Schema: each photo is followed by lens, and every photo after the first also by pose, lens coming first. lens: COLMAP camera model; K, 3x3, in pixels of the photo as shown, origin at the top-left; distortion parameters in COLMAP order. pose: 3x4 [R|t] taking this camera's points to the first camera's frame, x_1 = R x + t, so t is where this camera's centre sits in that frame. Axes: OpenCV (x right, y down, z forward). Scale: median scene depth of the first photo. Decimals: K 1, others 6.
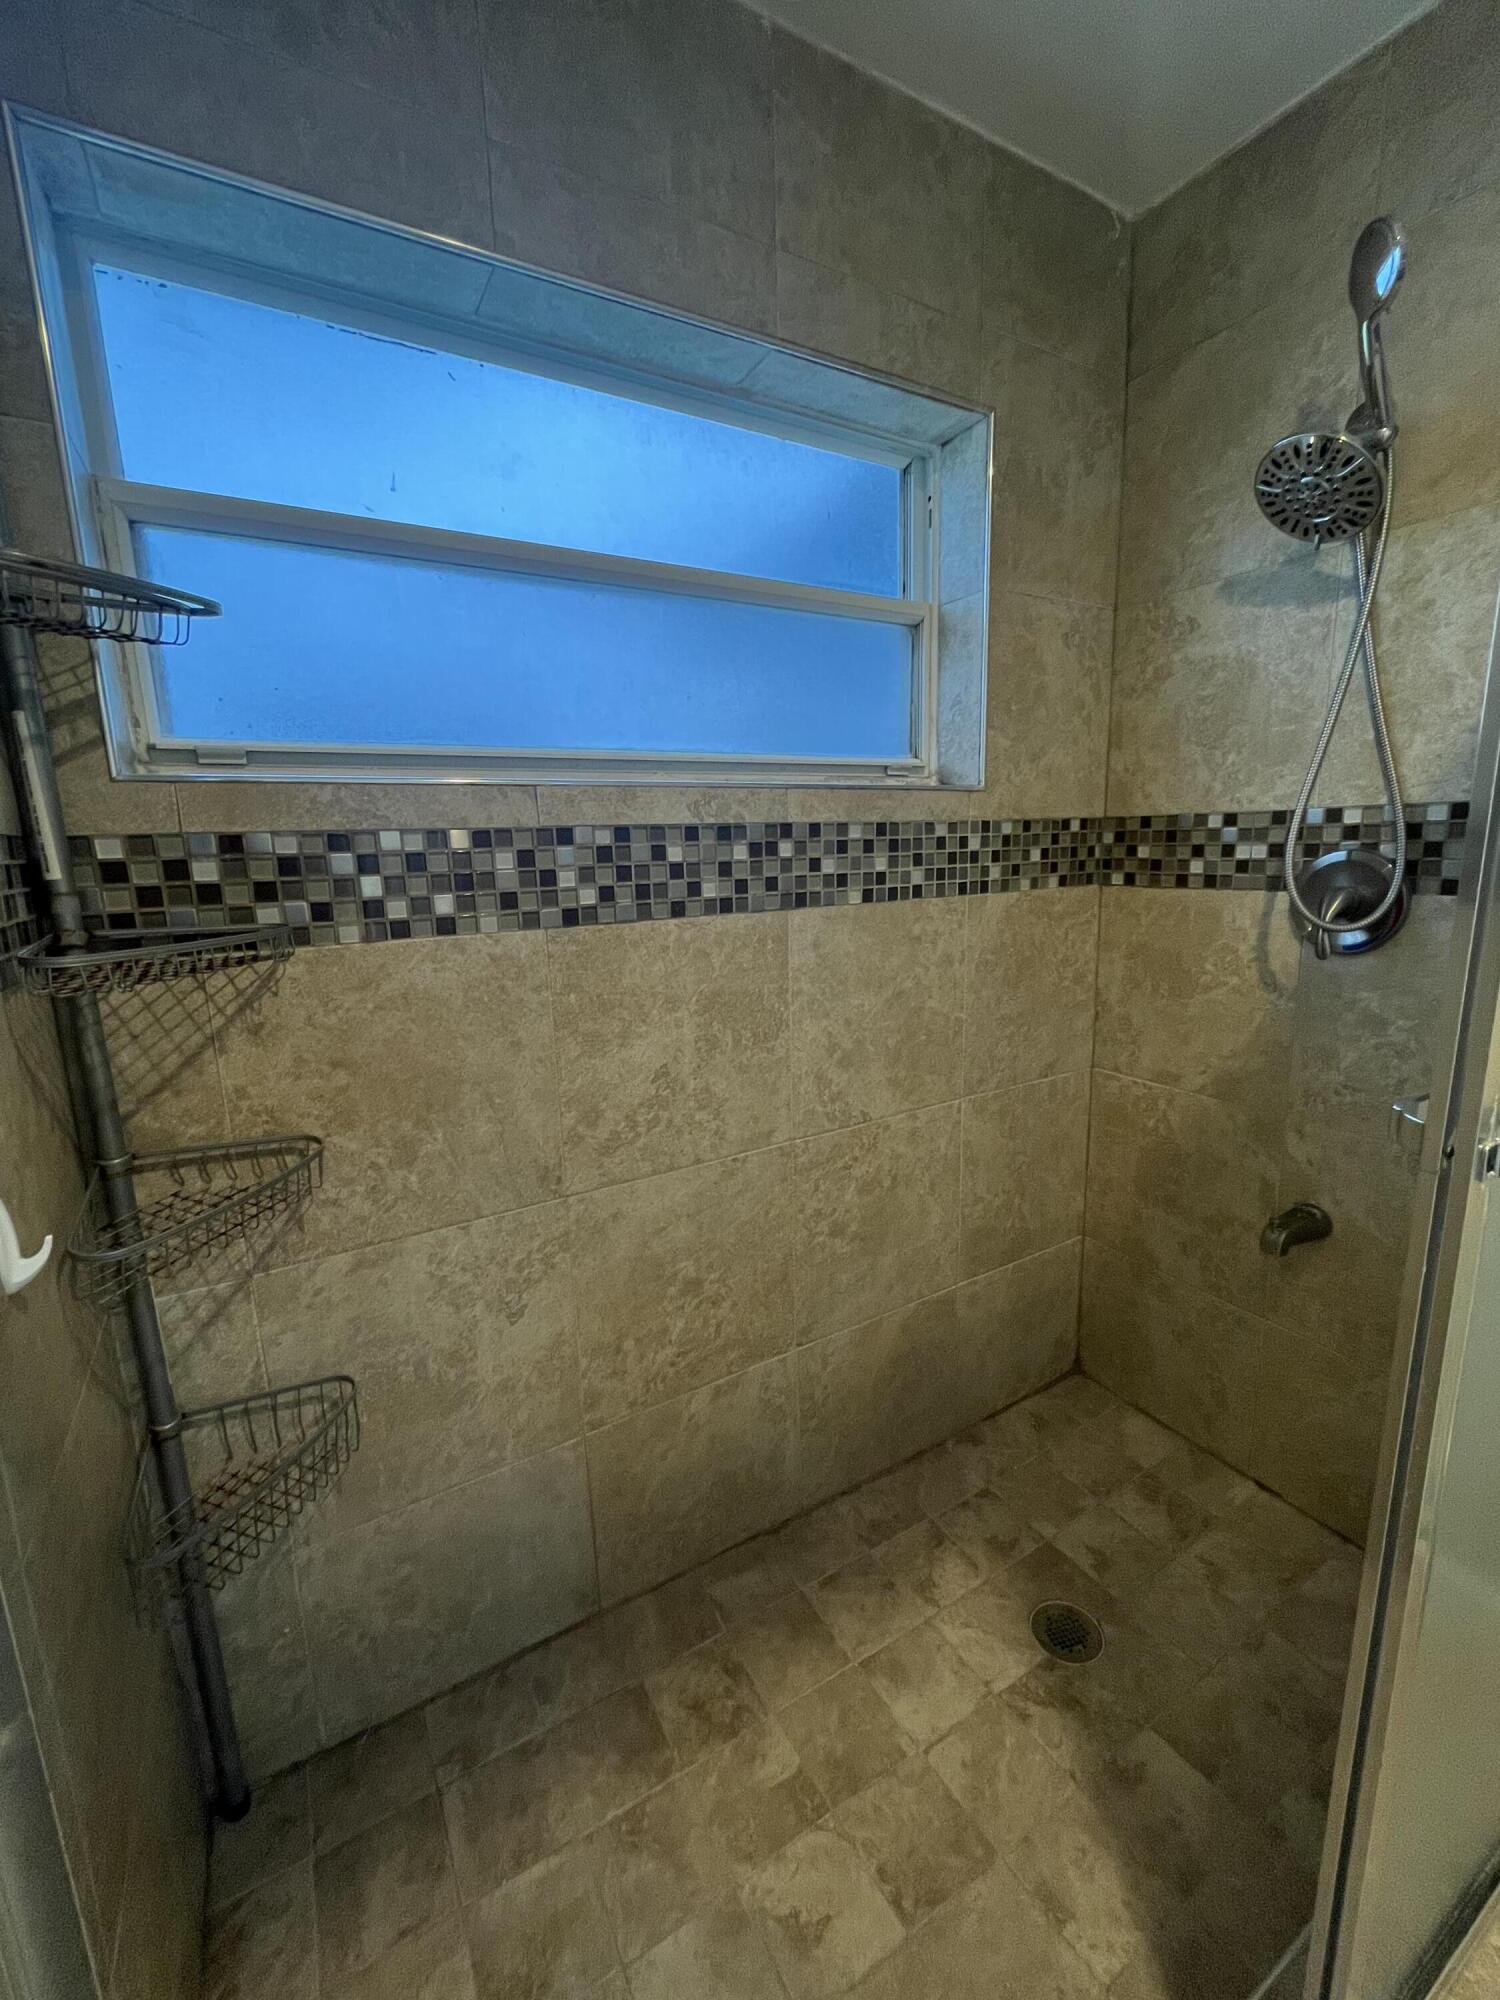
lens RADIAL K [[813.3, 0, 749.3], [0, 813.3, 991.7], [0, 0, 1]] dist [-0.005417, 0.001271]
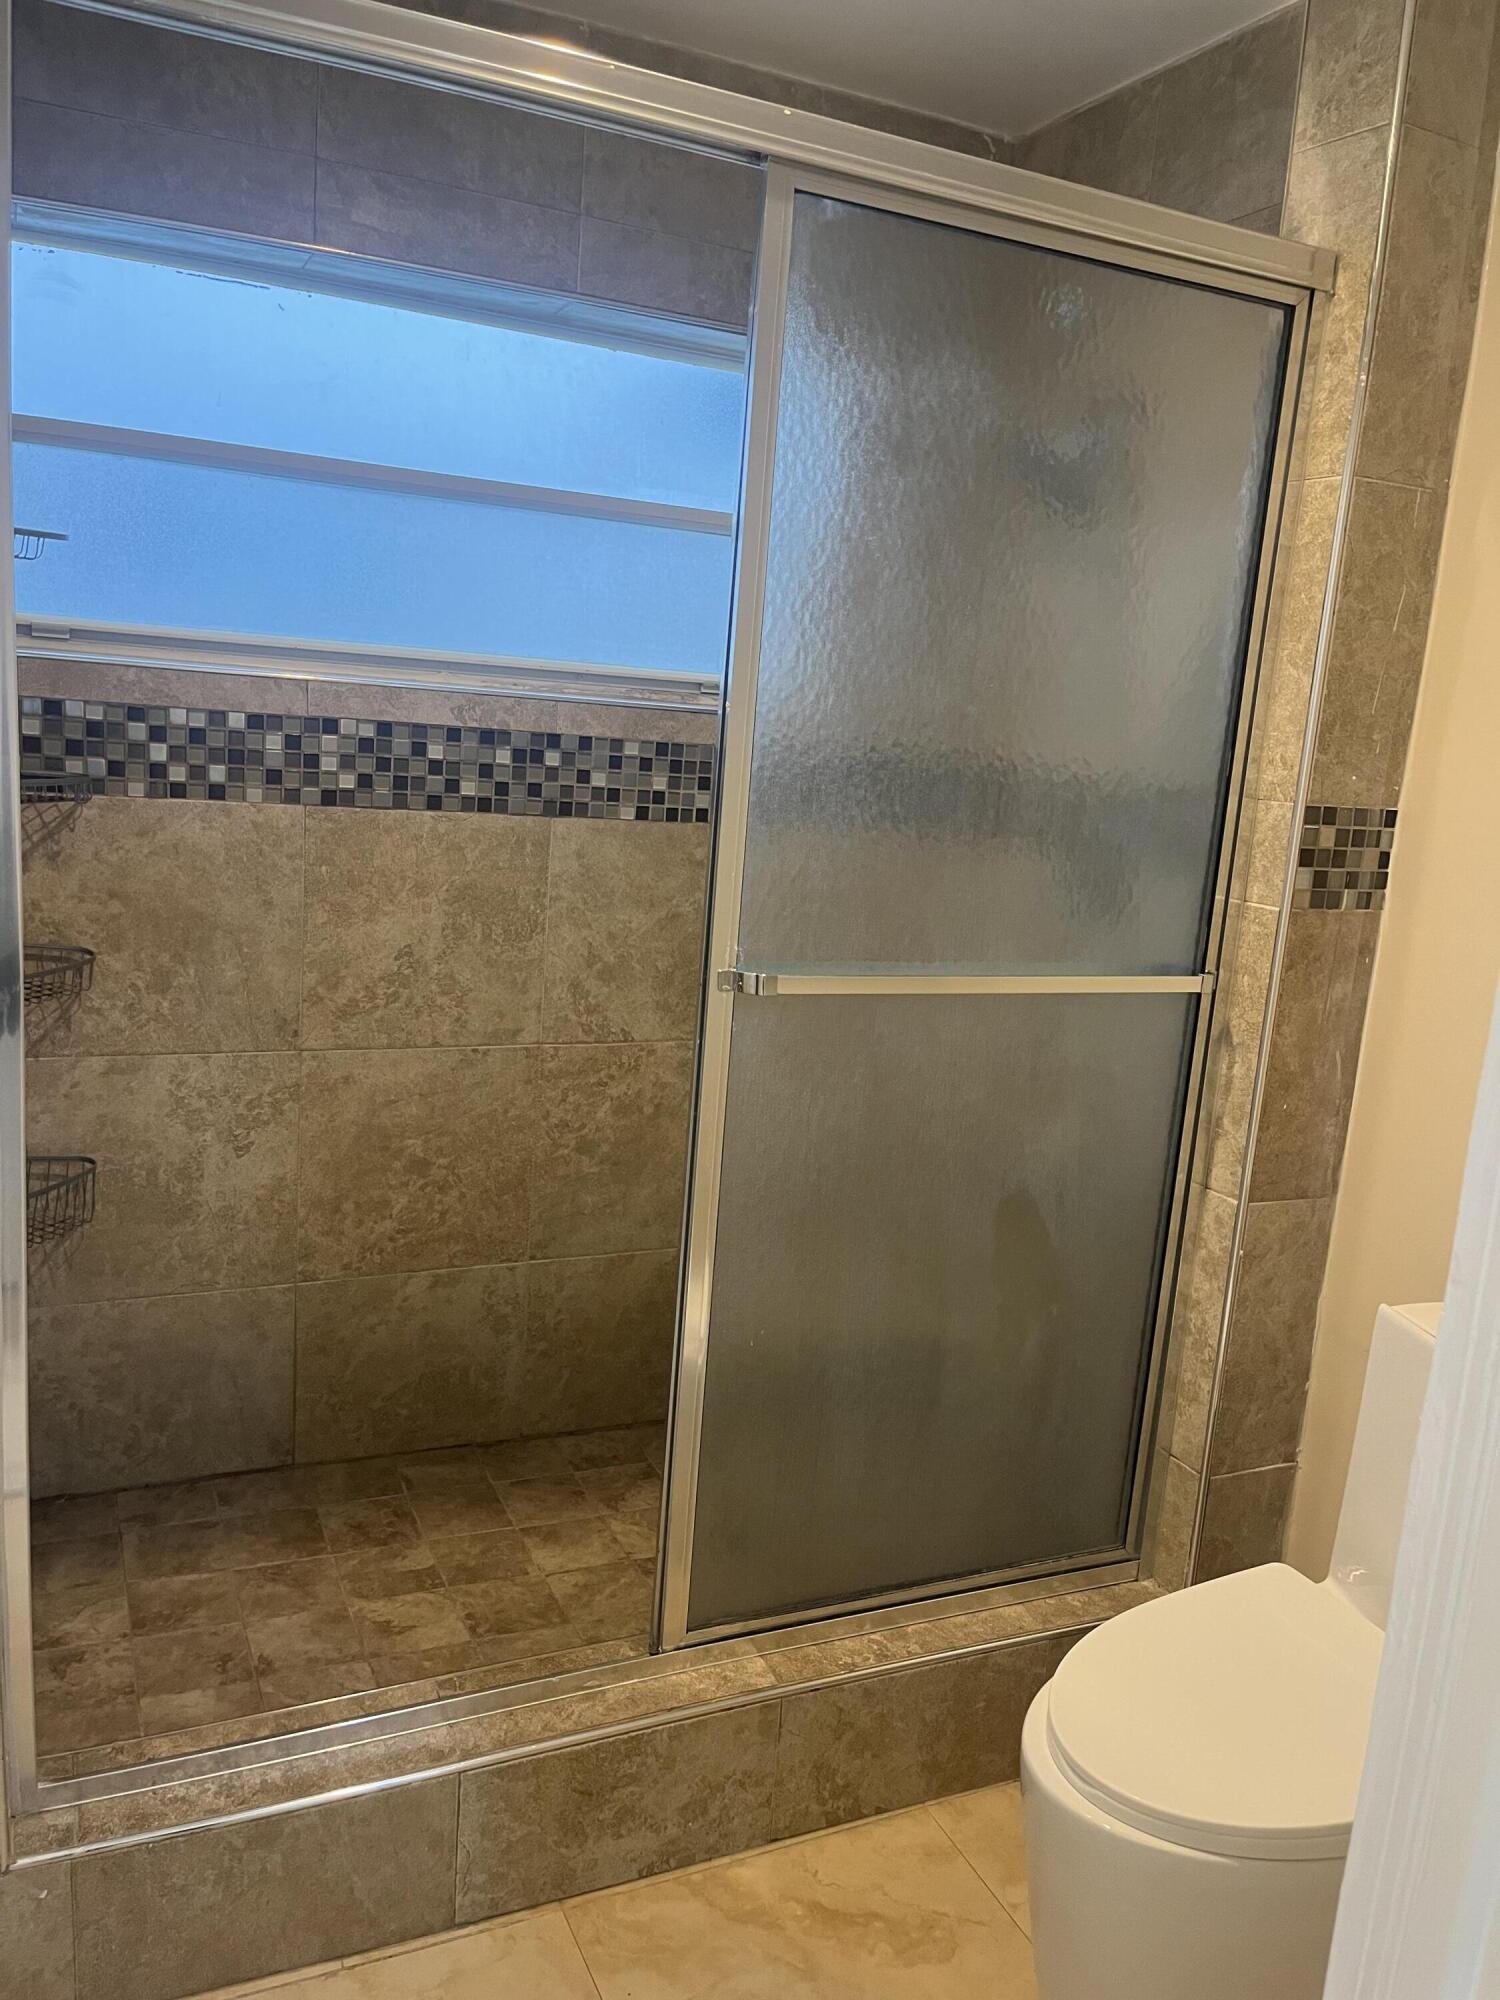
lens RADIAL K [[1519.3, 0, 762.3], [0, 1519.3, 994.1], [0, 0, 1]] dist [0.064904, -0.091426]
pose [[0.990196, 0.119923, -0.071626, 0.538132], [-0.119937, 0.992773, 0.004114, 0.094376], [0.071602, 0.004517, 0.997423, -1.030314]]
